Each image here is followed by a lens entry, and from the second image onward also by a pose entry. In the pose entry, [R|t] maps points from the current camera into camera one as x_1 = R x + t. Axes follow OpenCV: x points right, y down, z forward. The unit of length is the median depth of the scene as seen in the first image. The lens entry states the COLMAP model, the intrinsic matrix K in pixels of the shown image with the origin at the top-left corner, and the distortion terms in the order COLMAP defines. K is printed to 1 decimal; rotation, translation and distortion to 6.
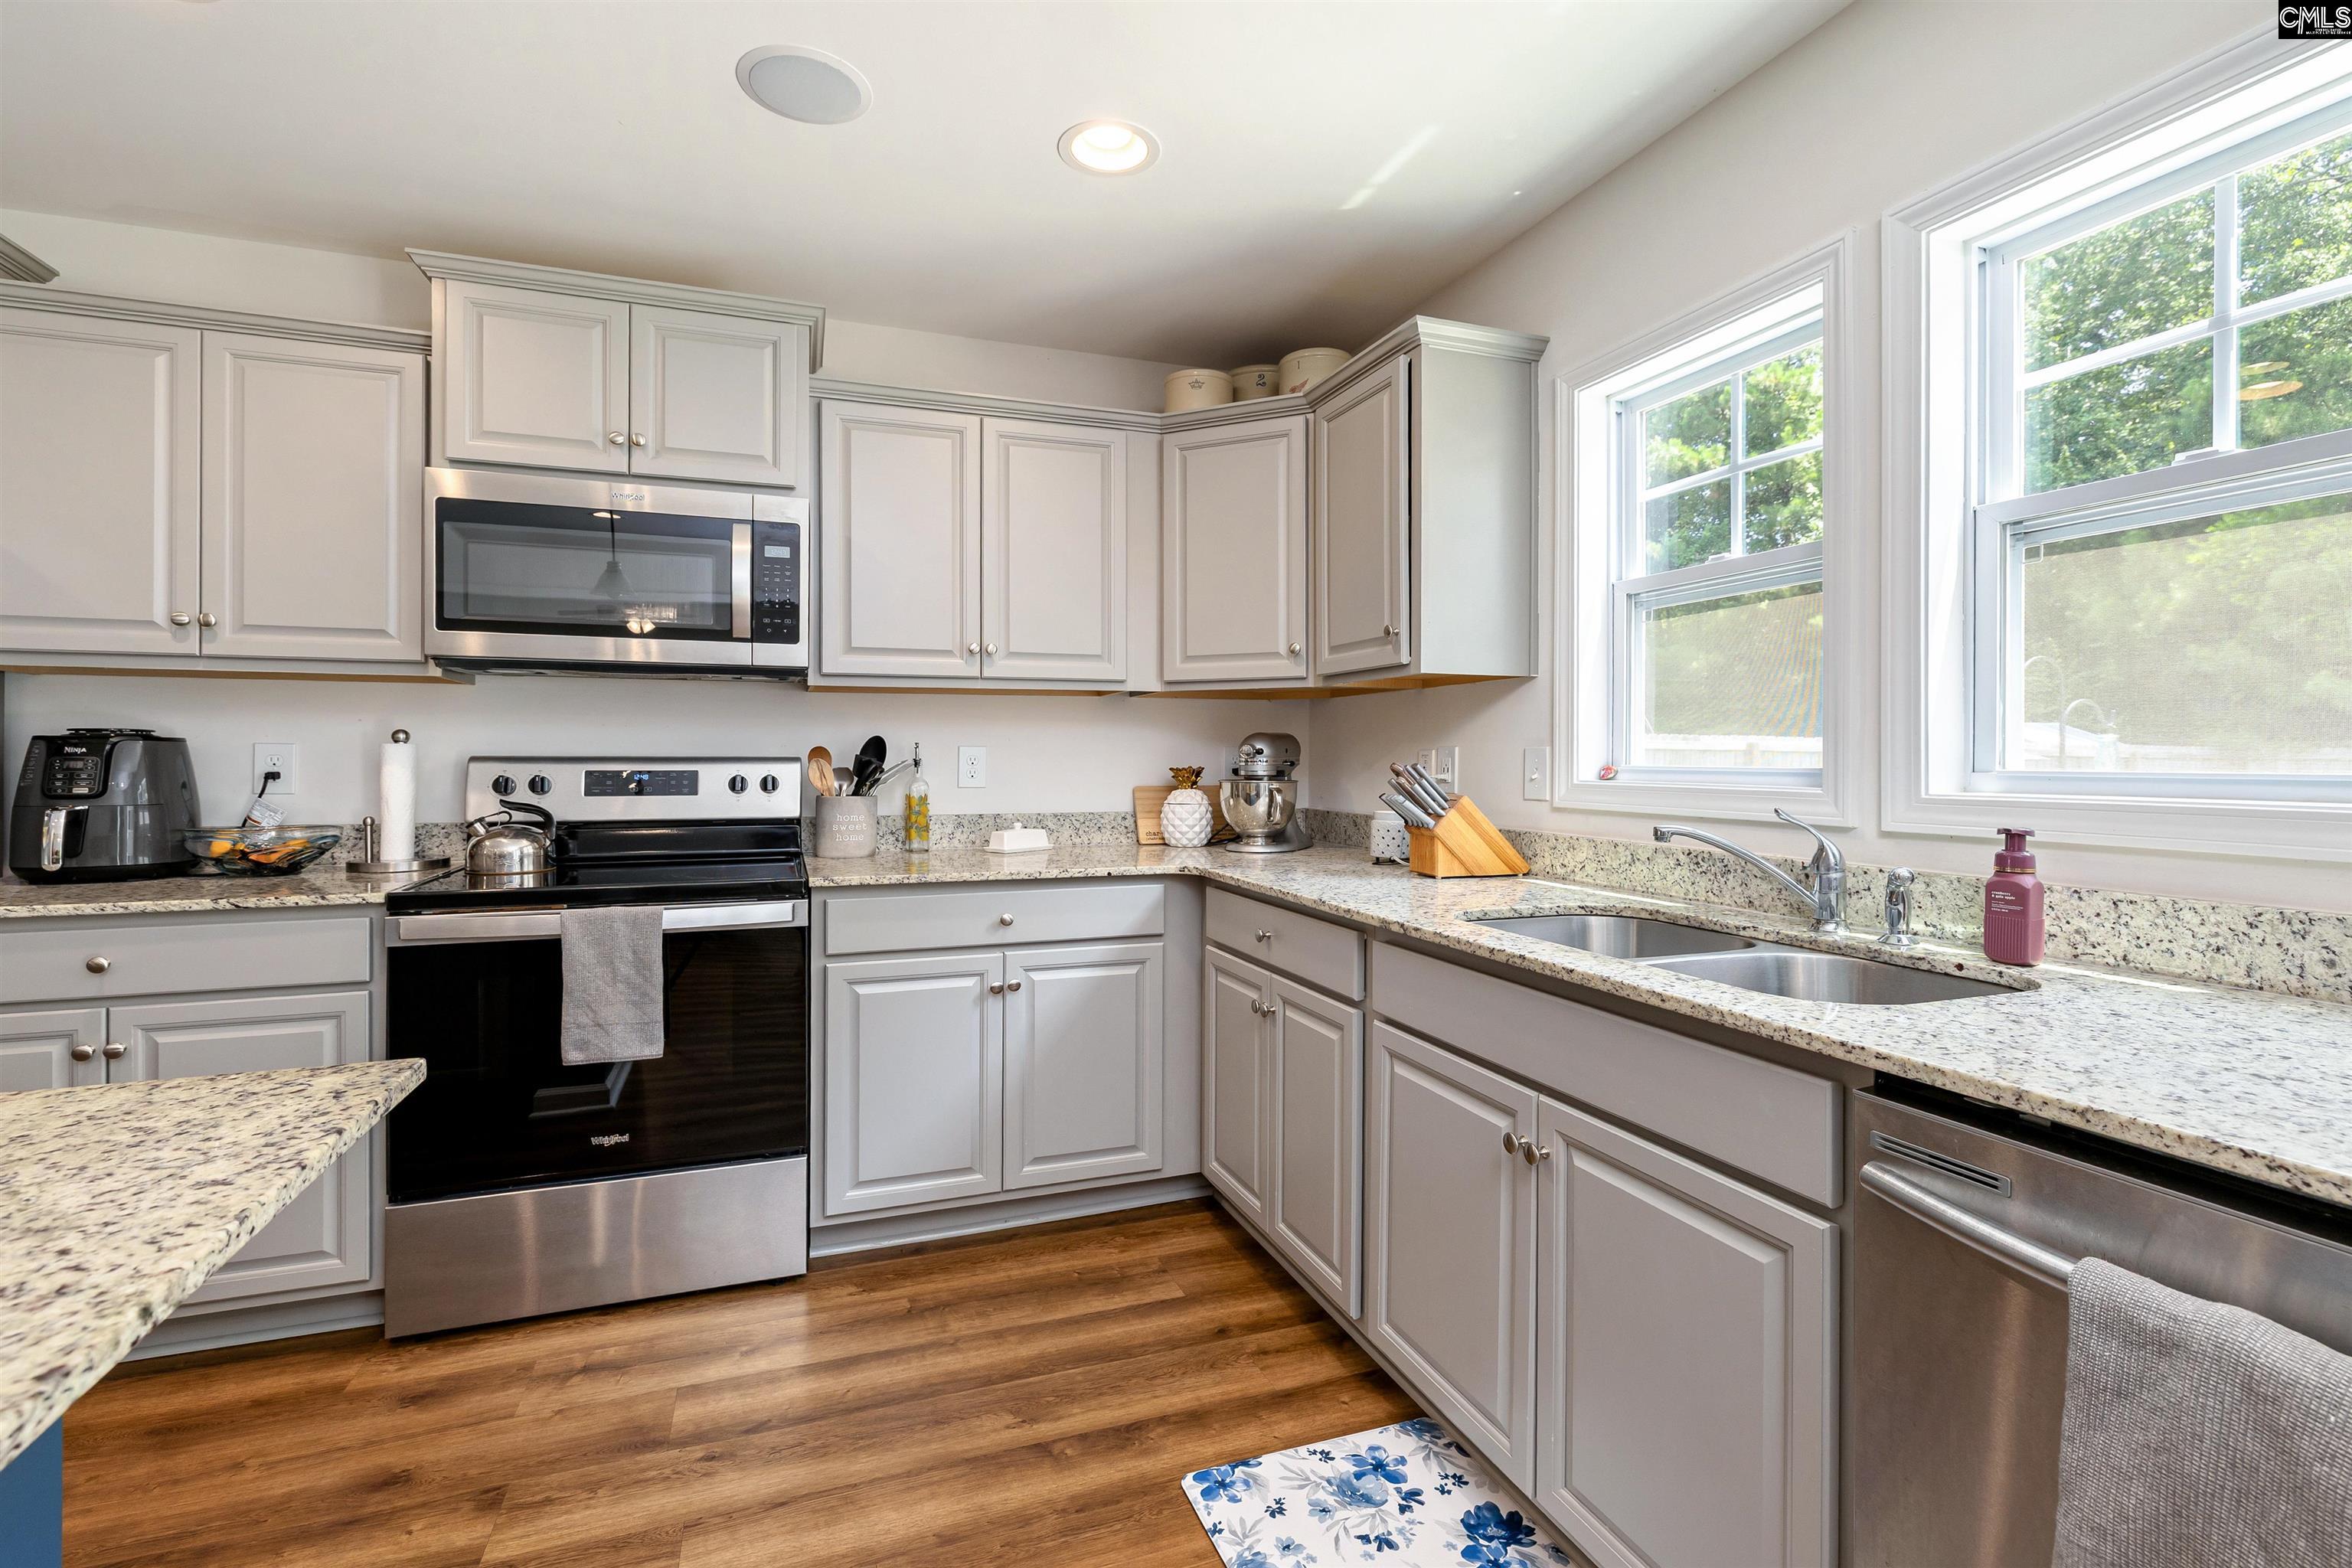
lens RADIAL K [[1016.5, 0, 1208.0], [0, 1016.5, 766.2], [0, 0, 1]] dist [-0.001119, 0.000694]
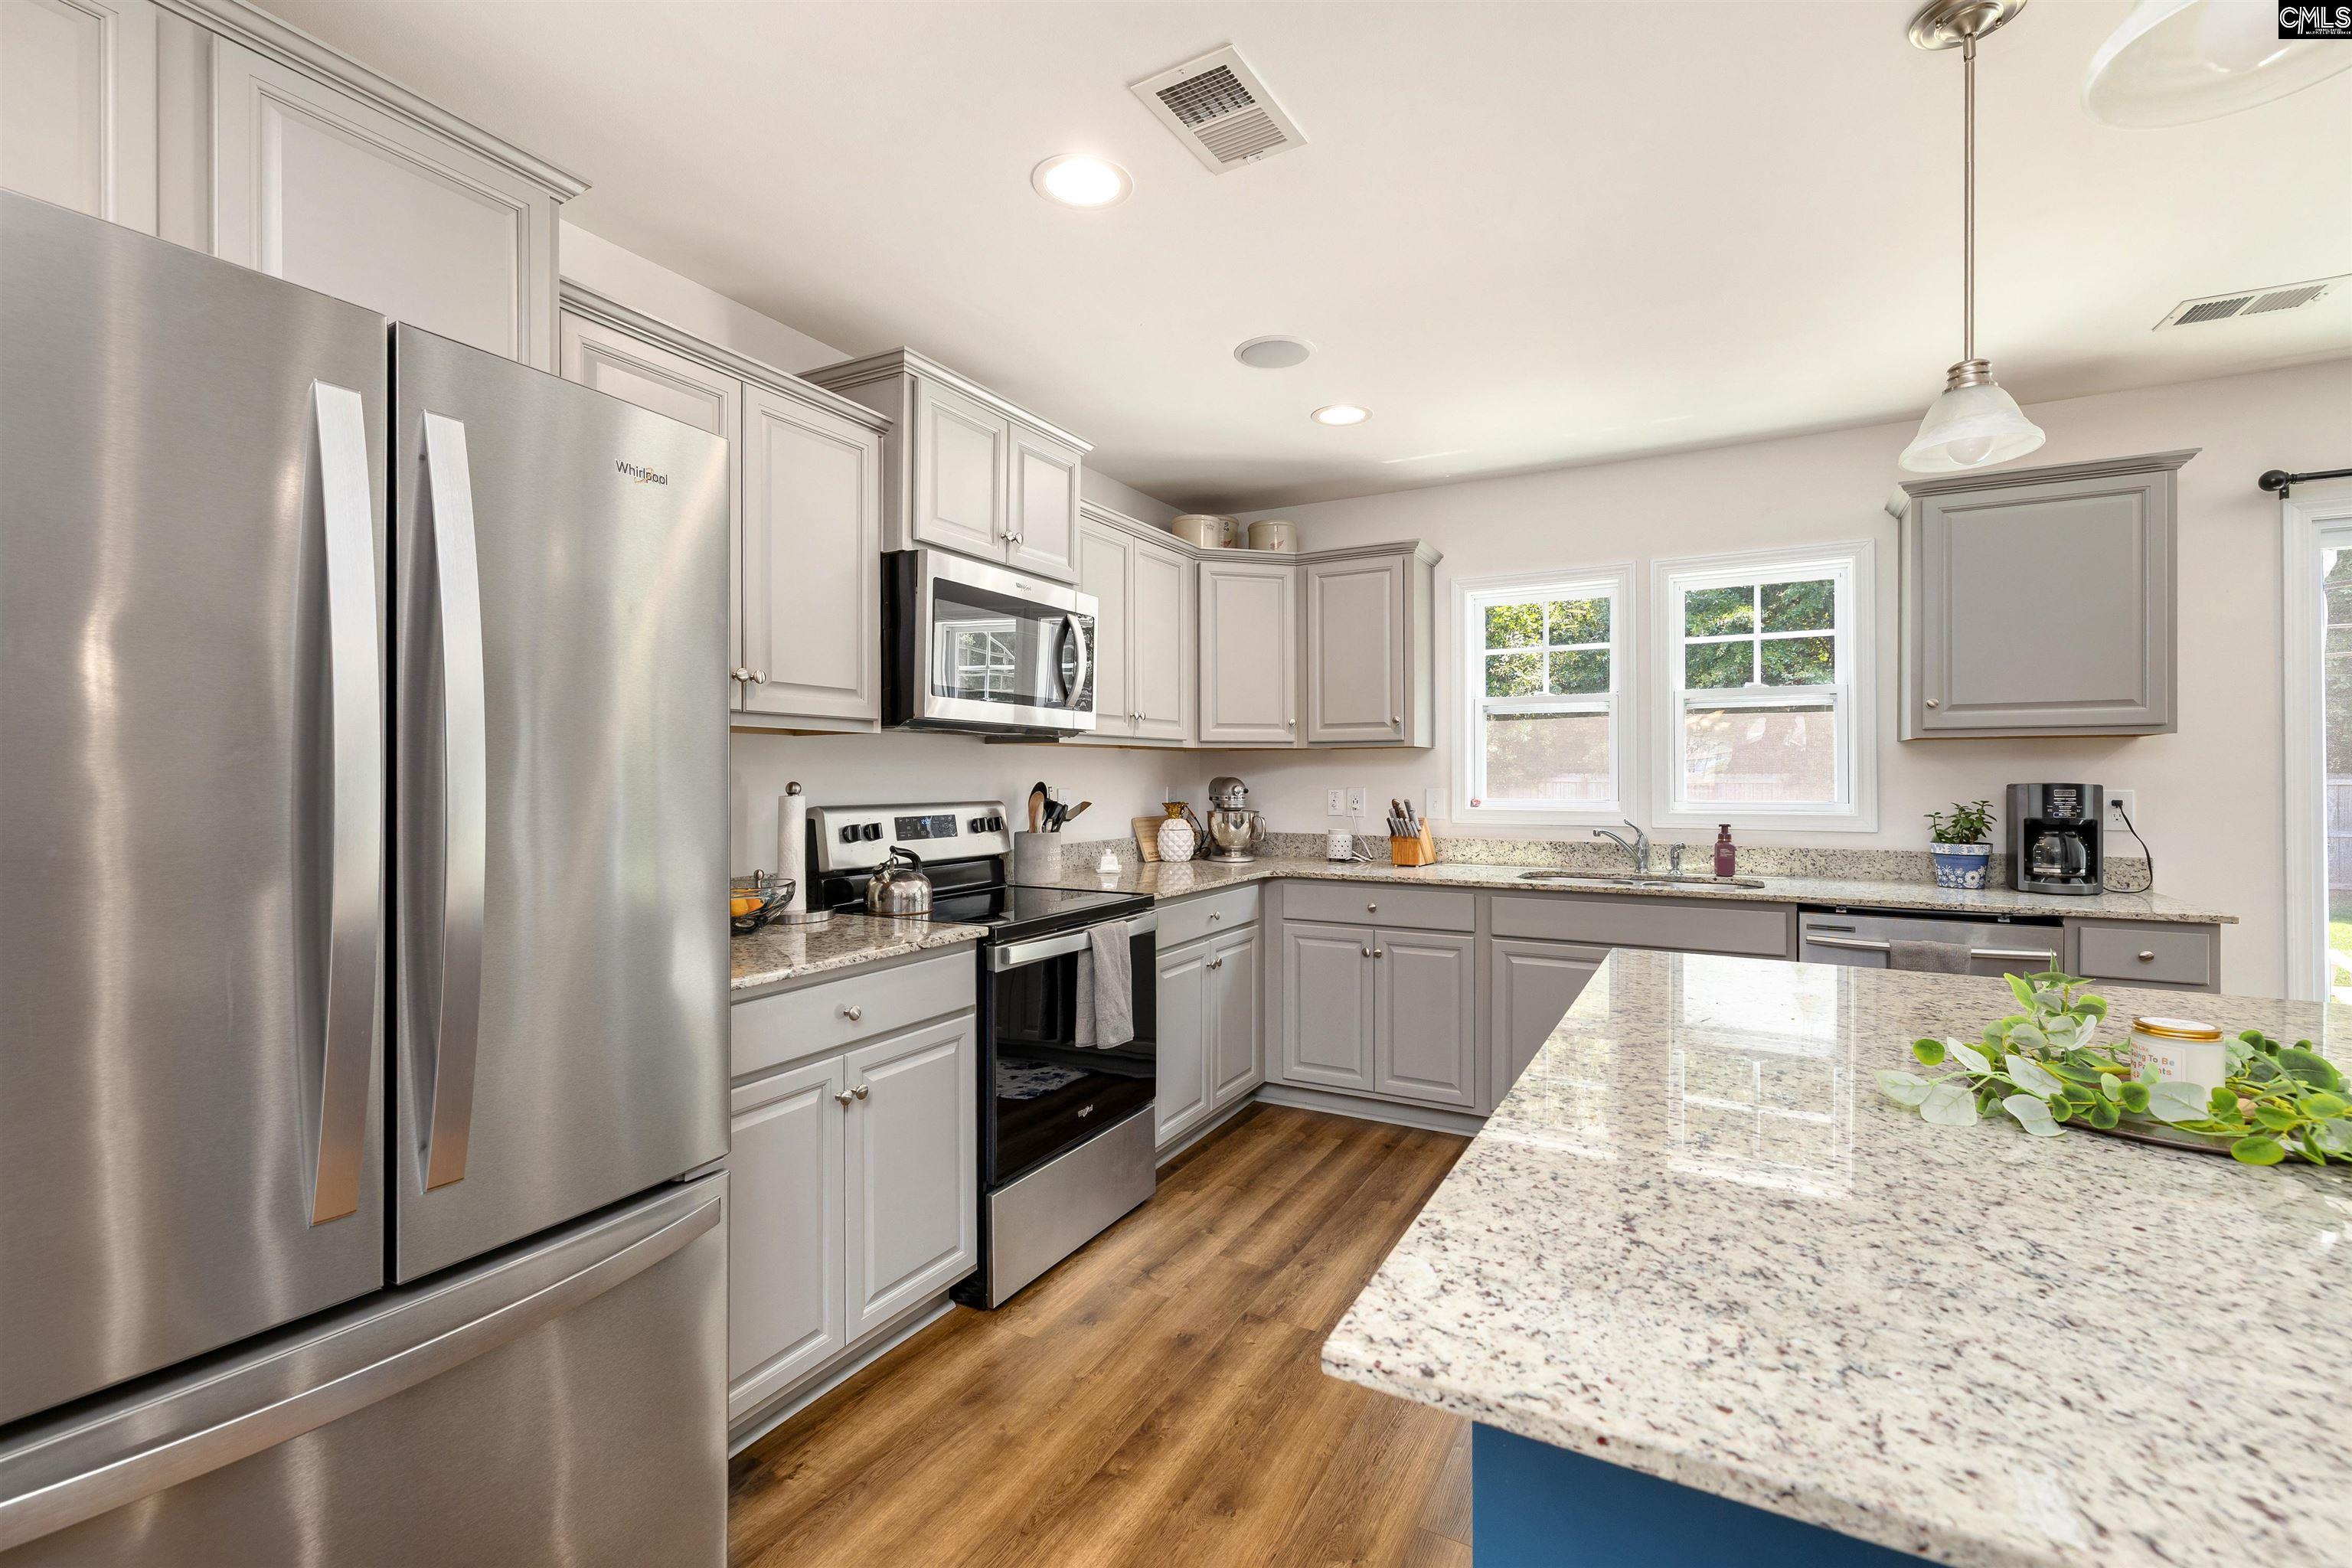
lens RADIAL K [[1016.5, 0, 1184.1], [0, 1016.5, 778.4], [0, 0, 1]] dist [-0.001119, 0.000694]
pose [[0.750708, -0.002402, 0.660630, -1.137978], [0.007016, 0.999966, -0.004337, -0.031237], [-0.660597, 0.007890, 0.750699, -0.021575]]
